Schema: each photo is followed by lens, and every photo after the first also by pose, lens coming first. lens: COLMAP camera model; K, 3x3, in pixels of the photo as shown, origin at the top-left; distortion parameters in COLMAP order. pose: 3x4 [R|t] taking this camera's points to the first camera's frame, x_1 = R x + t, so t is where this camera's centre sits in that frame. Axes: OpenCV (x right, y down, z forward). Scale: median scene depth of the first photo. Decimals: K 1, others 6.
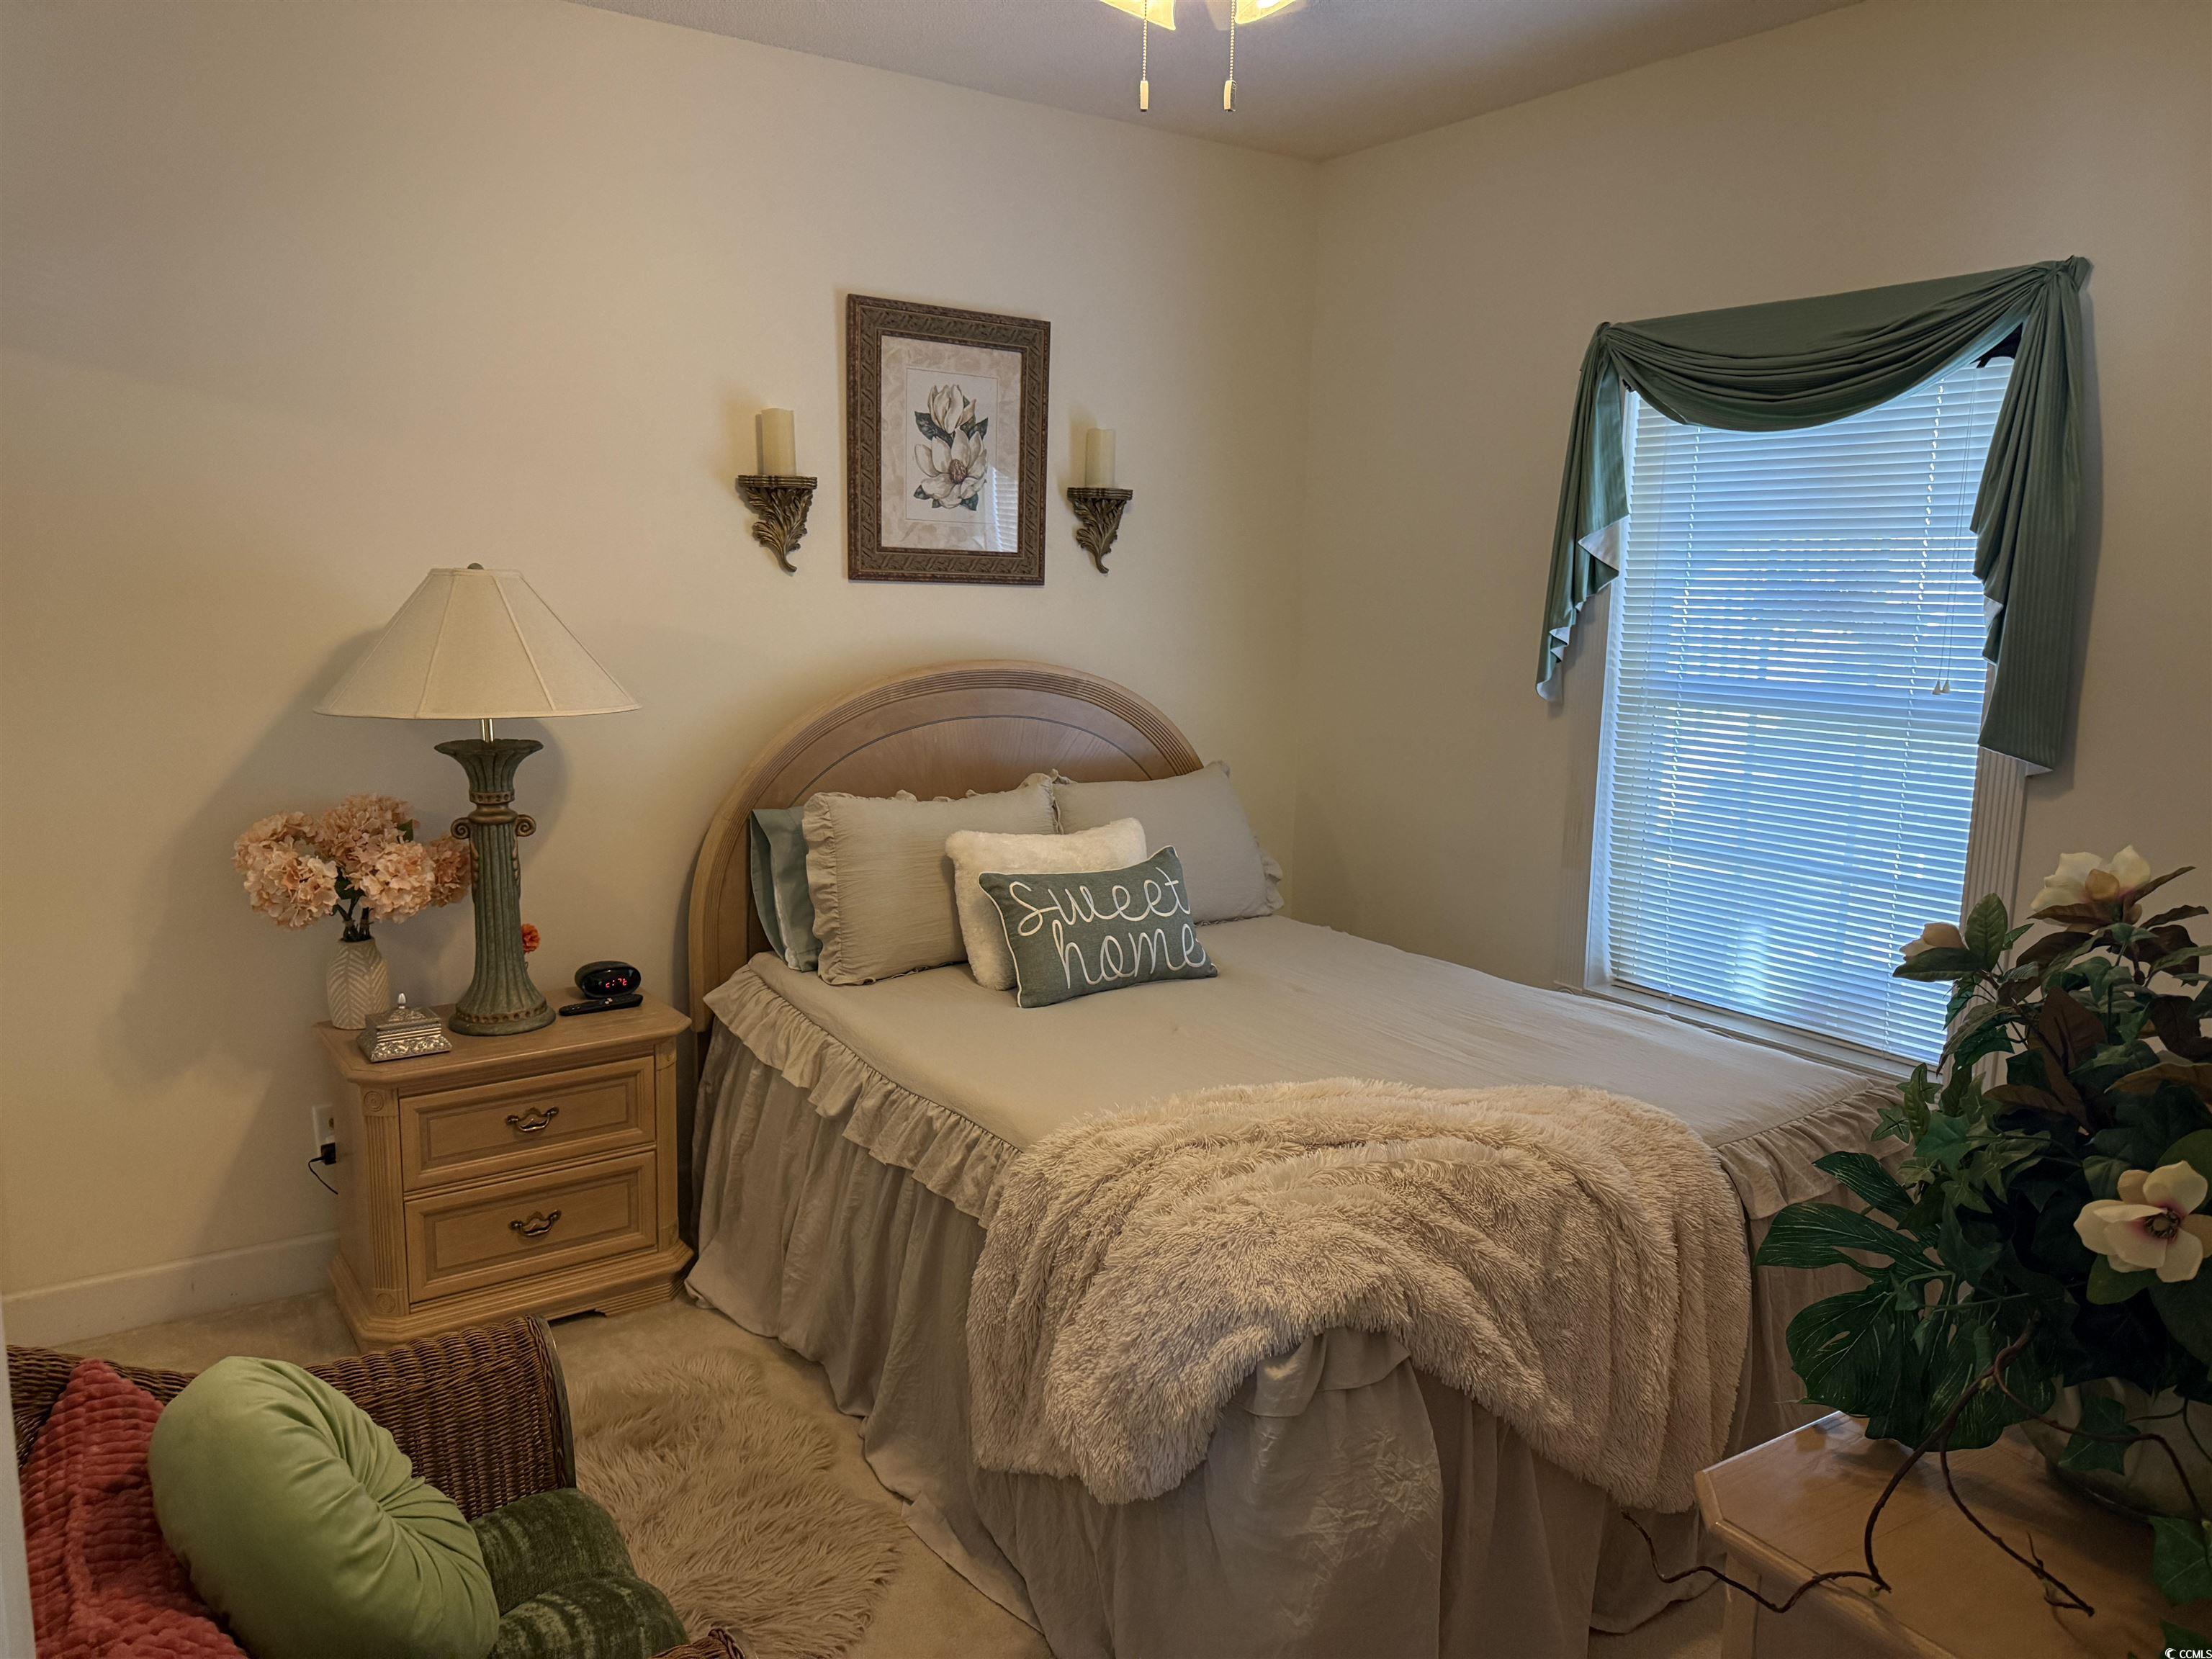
lens RADIAL K [[1548.5, 0, 1106.0], [0, 1548.5, 829.5], [0, 0, 1]] dist [0.133634, -0.235759]
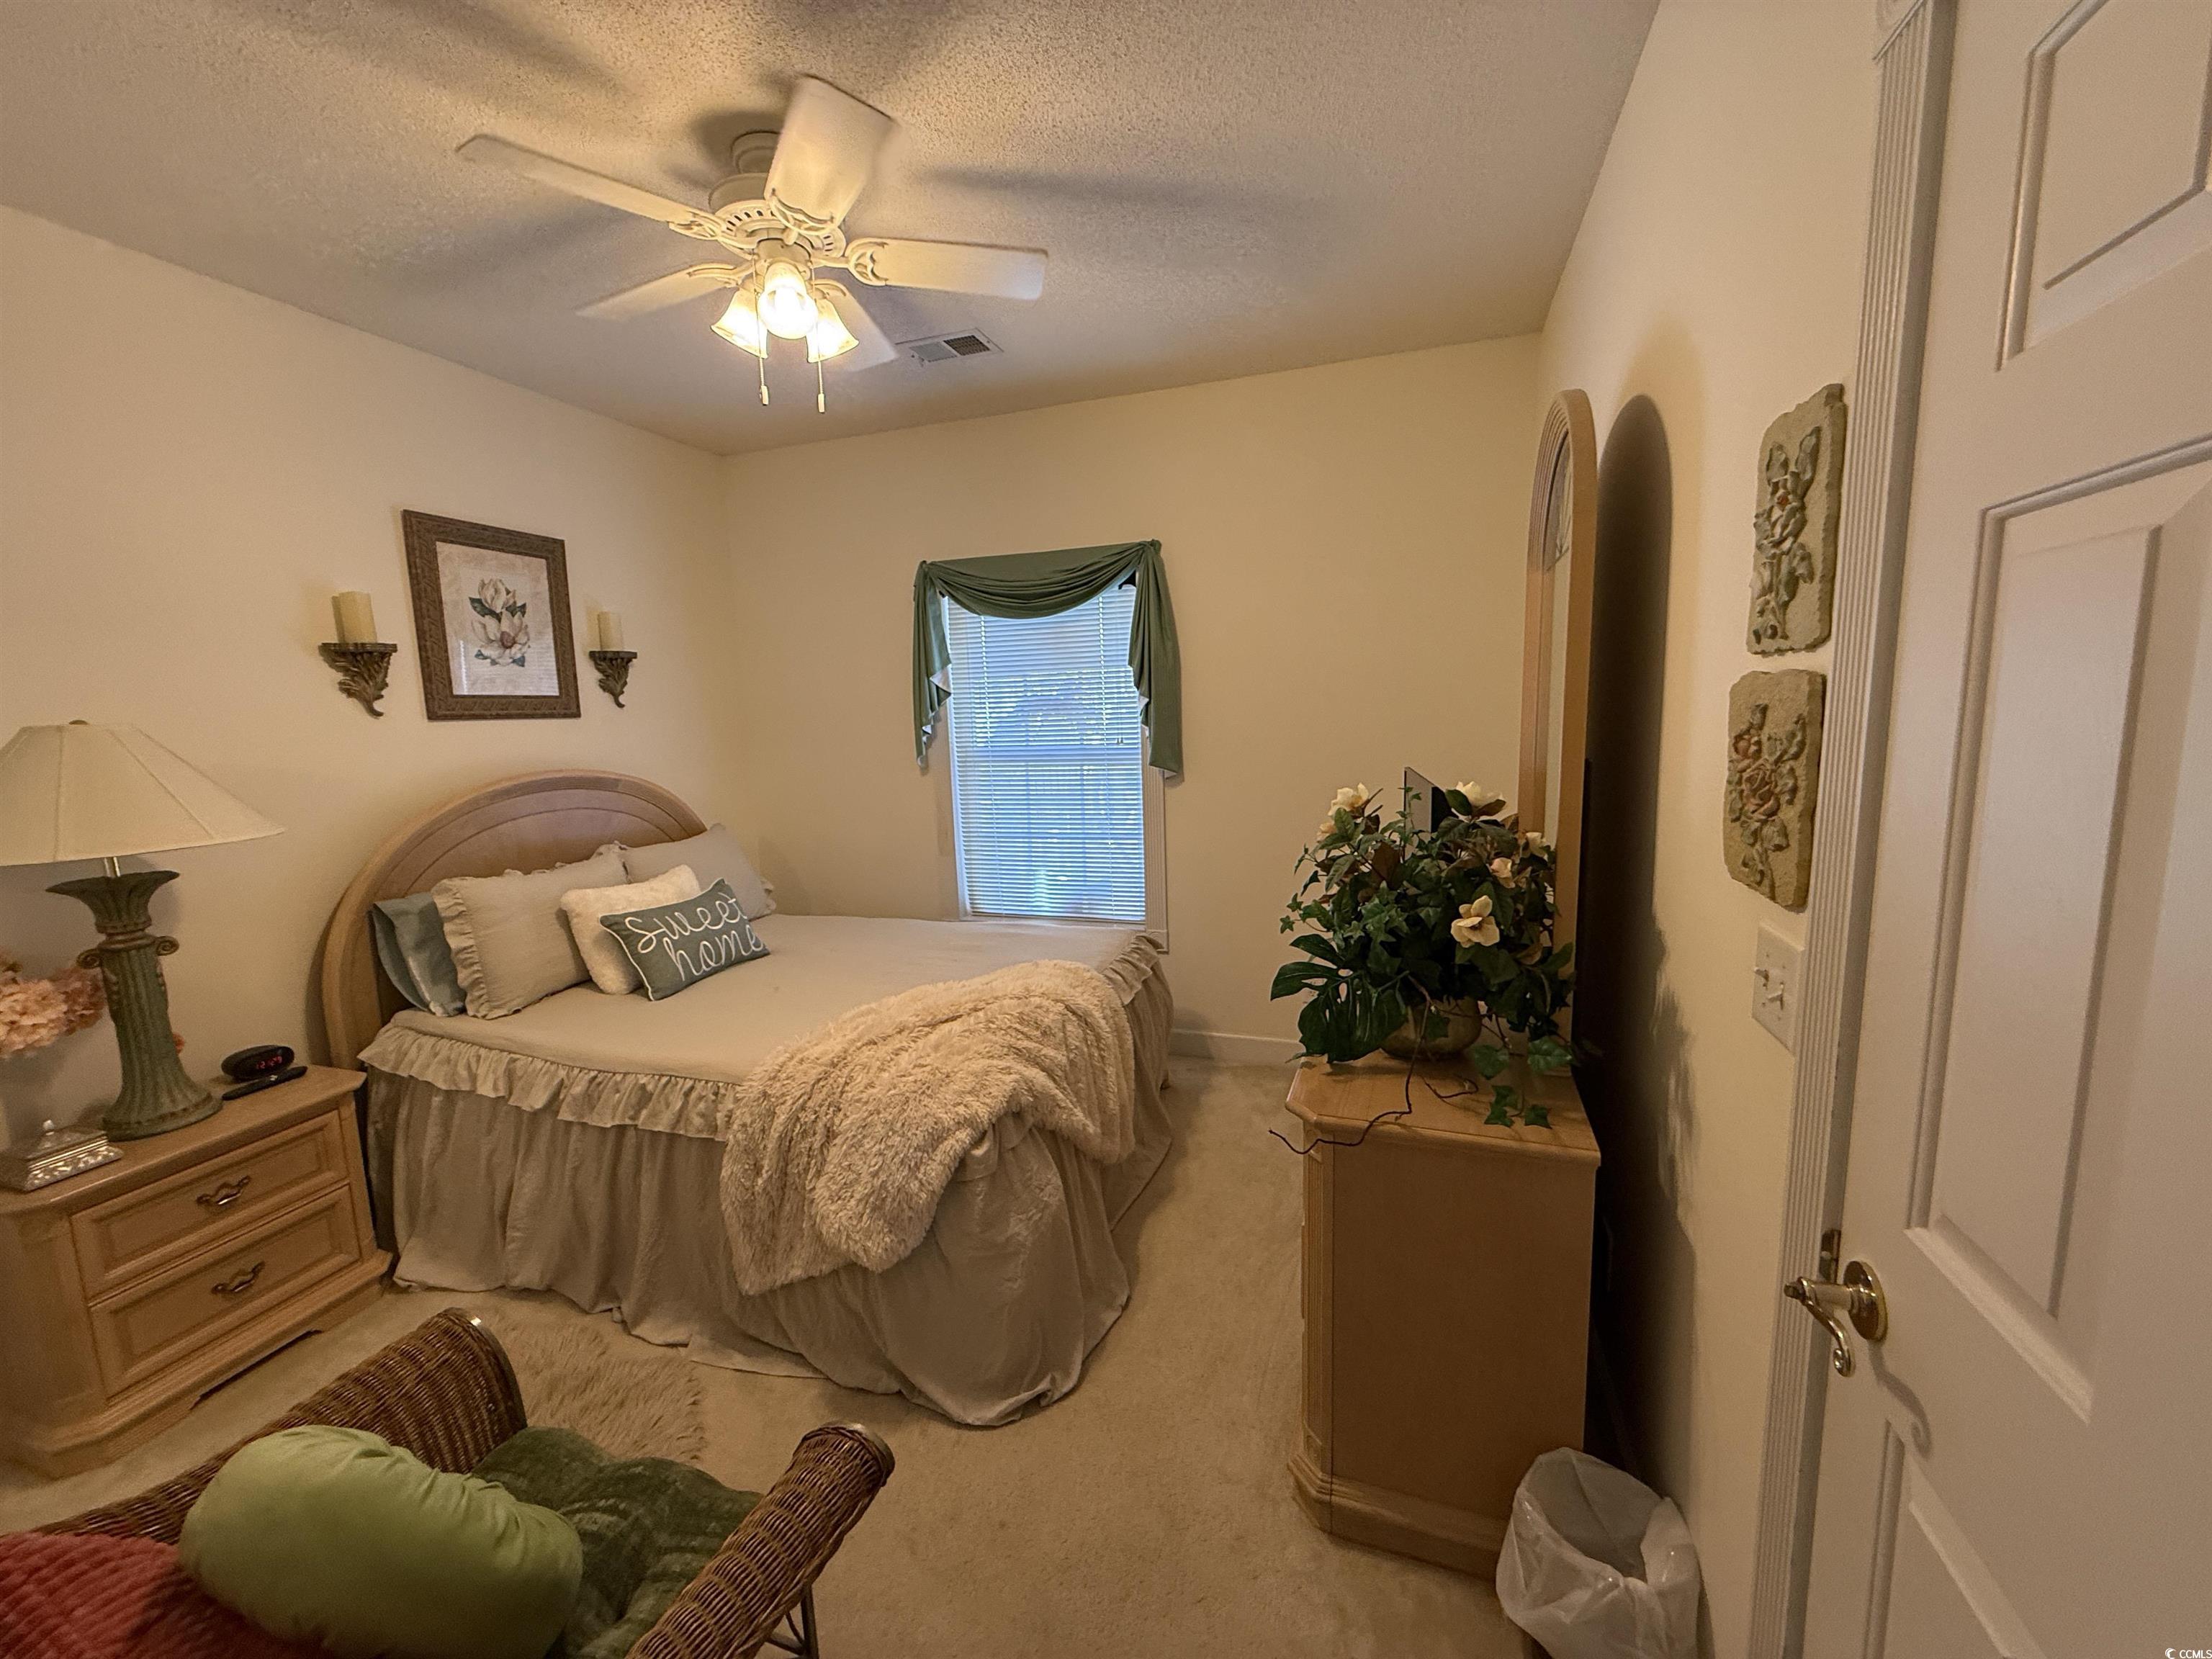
lens RADIAL K [[880.1, 0, 1106.2], [0, 880.1, 824.3], [0, 0, 1]] dist [-0.000410, 0.000339]
pose [[0.796970, -0.124754, 0.590995, -0.190106], [0.142559, 0.989646, 0.016662, -0.002818], [-0.586954, 0.070973, 0.806503, 0.073195]]
